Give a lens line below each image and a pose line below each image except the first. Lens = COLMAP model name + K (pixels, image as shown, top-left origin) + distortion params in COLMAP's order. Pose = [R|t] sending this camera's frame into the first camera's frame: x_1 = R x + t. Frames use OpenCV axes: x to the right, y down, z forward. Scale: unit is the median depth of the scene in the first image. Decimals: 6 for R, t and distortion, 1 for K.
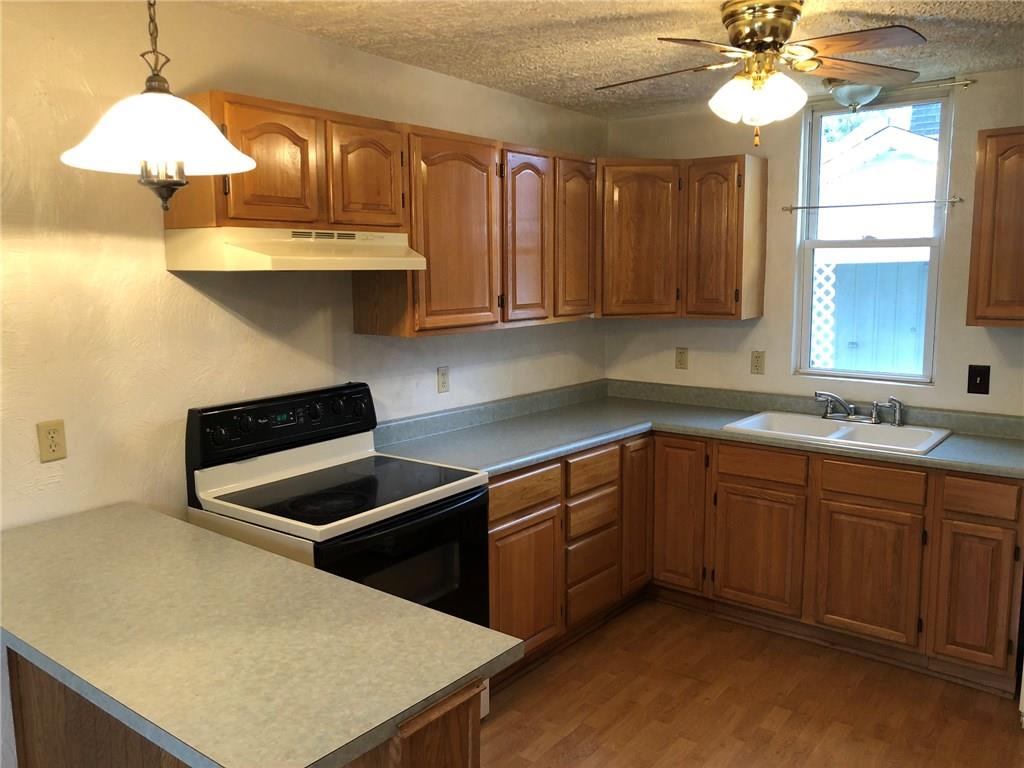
lens RADIAL K [[839.7, 0, 514.5], [0, 839.7, 376.6], [0, 0, 1]] dist [0.026052, -0.015221]
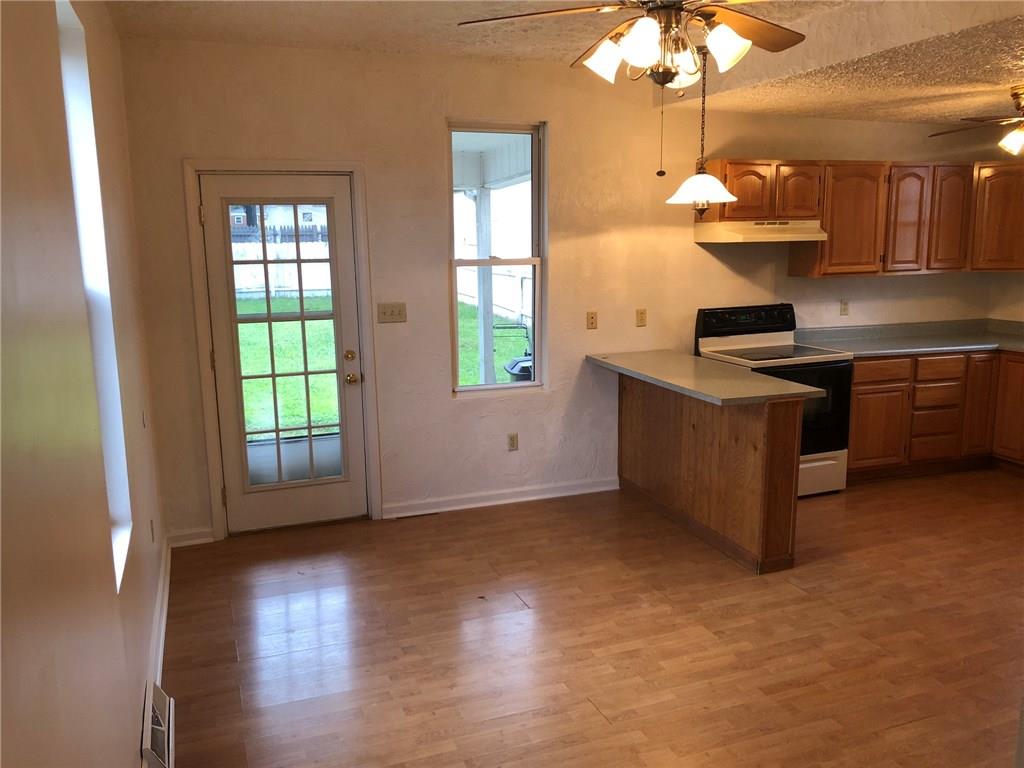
lens RADIAL K [[844.7, 0, 512.5], [0, 844.7, 387.2], [0, 0, 1]] dist [0.032325, -0.000002]
pose [[0.847936, 0.087829, -0.522772, 0.265966], [-0.060573, 0.995773, 0.069047, 0.090641], [0.526626, -0.026882, 0.849672, -0.814998]]
